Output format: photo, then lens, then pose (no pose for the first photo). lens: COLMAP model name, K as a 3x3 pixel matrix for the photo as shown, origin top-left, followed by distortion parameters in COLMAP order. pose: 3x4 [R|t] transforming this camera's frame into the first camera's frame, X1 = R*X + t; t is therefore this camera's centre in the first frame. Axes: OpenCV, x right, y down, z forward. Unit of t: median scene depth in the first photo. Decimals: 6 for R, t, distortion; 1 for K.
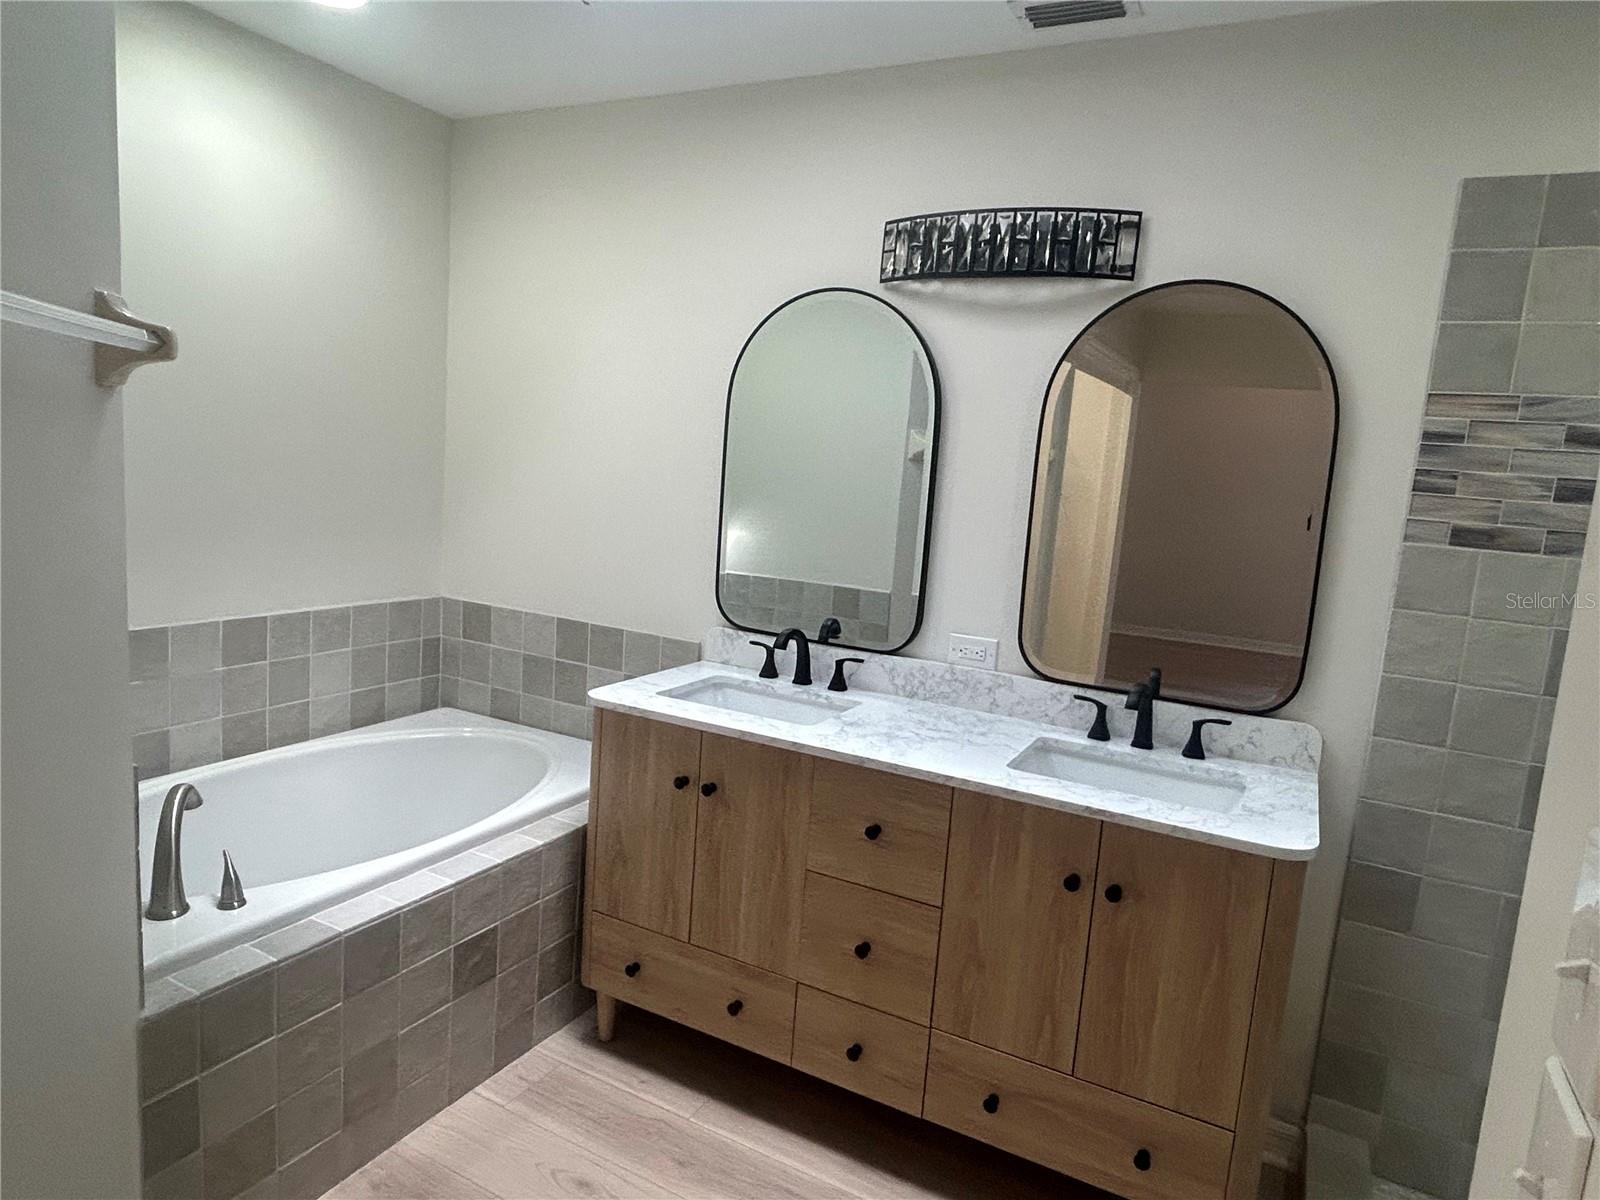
lens RADIAL K [[983.2, 0, 789.3], [0, 983.2, 600.7], [0, 0, 1]] dist [0.000723, 0.000480]
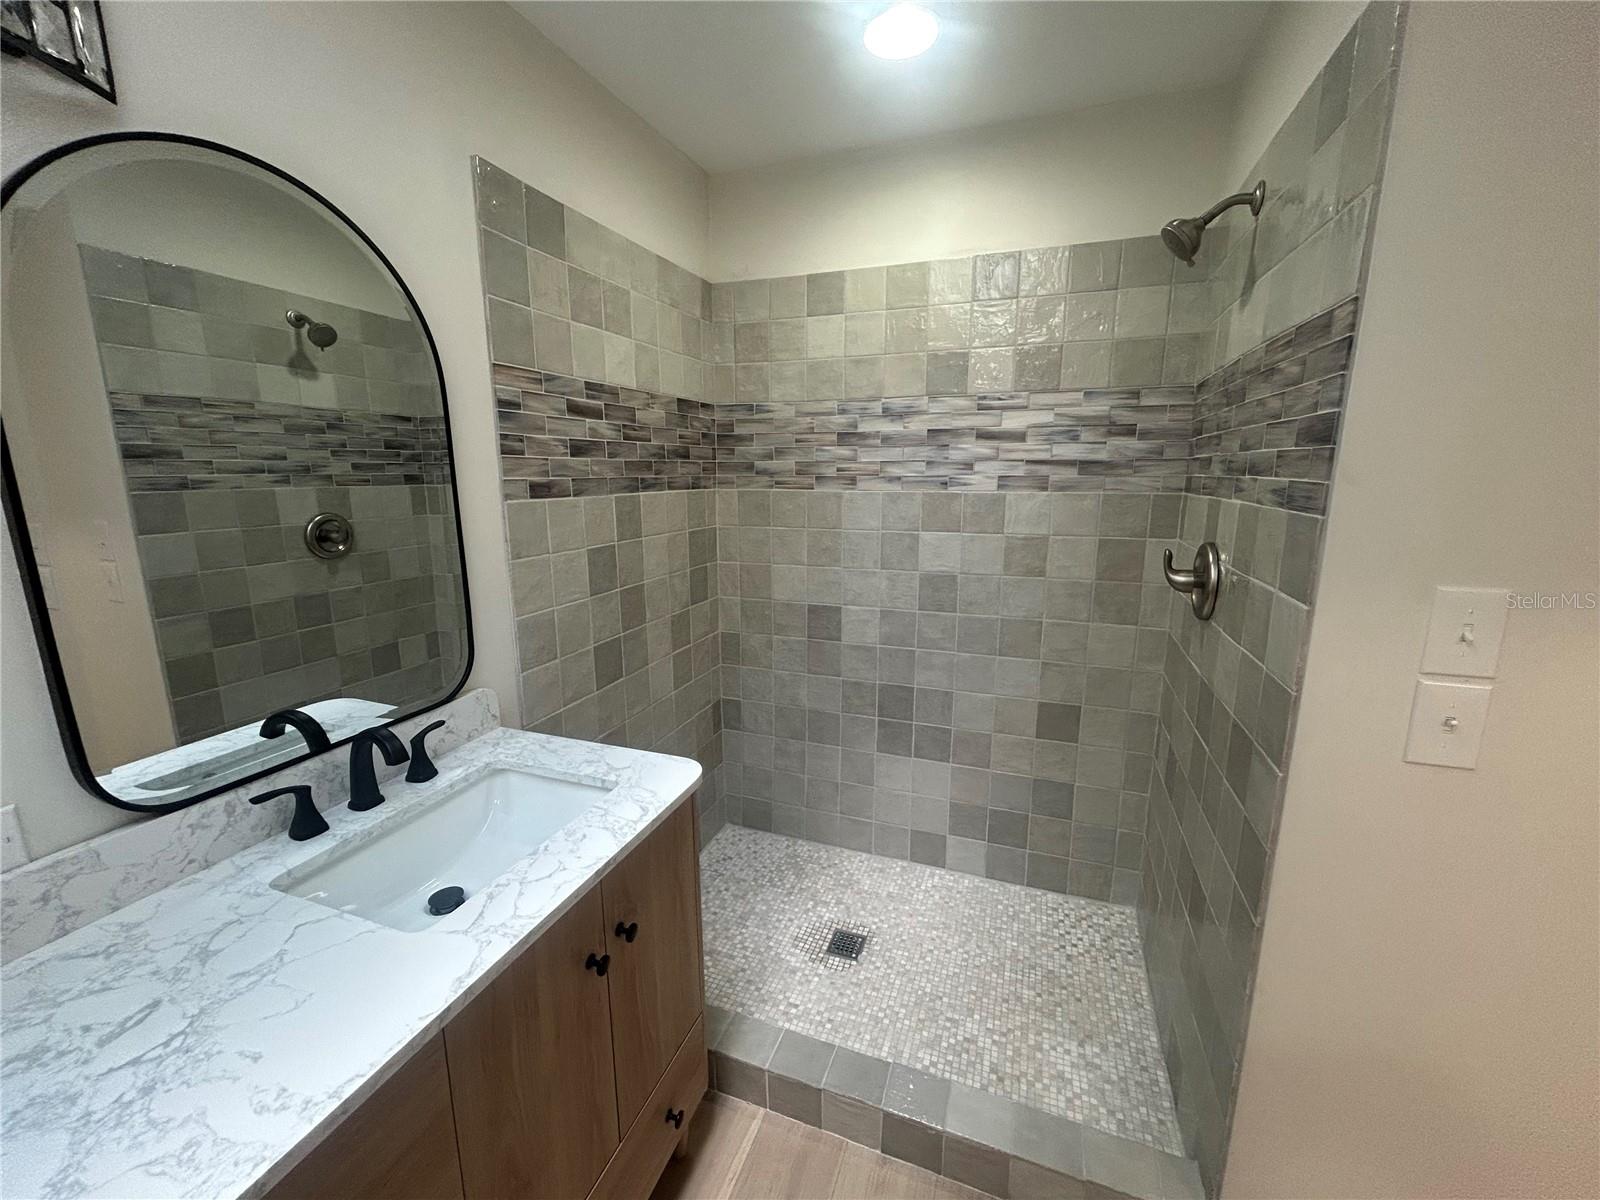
lens RADIAL K [[647.7, 0, 794.1], [0, 647.7, 598.8], [0, 0, 1]] dist [-0.000490, 0.000636]
pose [[-0.142533, -0.265726, 0.953454, -0.134298], [0.131854, 0.949606, 0.284365, -0.106317], [-0.980968, 0.166248, -0.100313, 0.683215]]
